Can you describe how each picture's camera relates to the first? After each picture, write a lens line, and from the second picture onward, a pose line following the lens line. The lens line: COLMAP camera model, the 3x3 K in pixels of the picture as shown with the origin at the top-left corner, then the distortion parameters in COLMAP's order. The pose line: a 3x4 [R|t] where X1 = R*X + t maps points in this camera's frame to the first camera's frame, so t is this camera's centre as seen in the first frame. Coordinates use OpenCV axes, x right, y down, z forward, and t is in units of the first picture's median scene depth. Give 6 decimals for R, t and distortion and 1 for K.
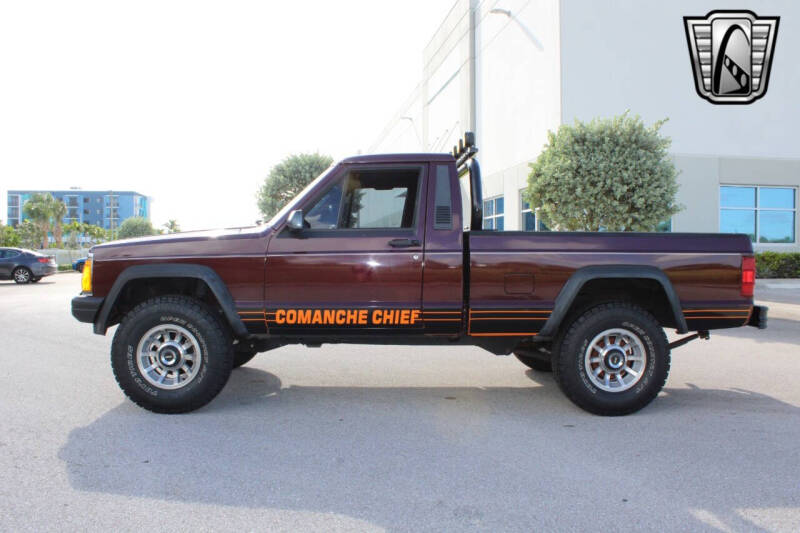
lens RADIAL K [[587.1, 0, 400.0], [0, 587.1, 266.5], [0, 0, 1]] dist [-0.079520, 0.001855]
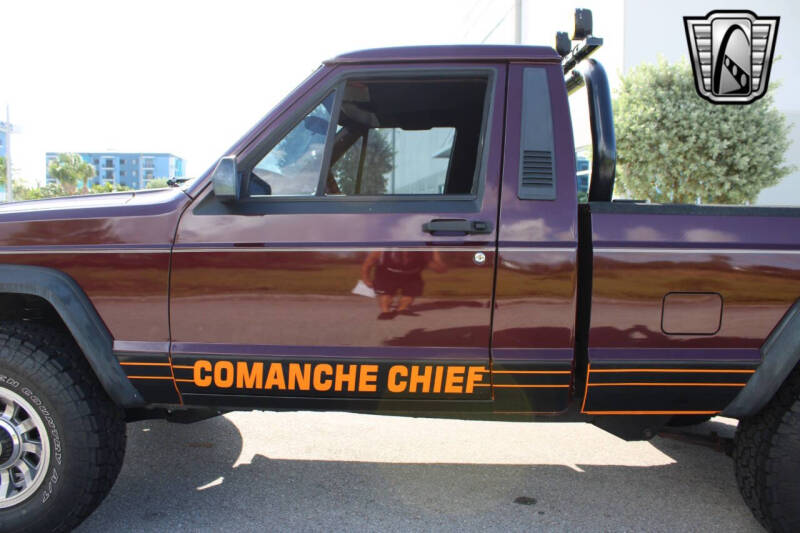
lens RADIAL K [[587.1, 0, 400.0], [0, 587.1, 266.5], [0, 0, 1]] dist [-0.079520, 0.001855]
pose [[0.998200, 0.013800, -0.058370, -0.009458], [-0.010107, 0.997956, 0.063098, -0.036573], [0.059121, -0.062395, 0.996299, 0.508654]]
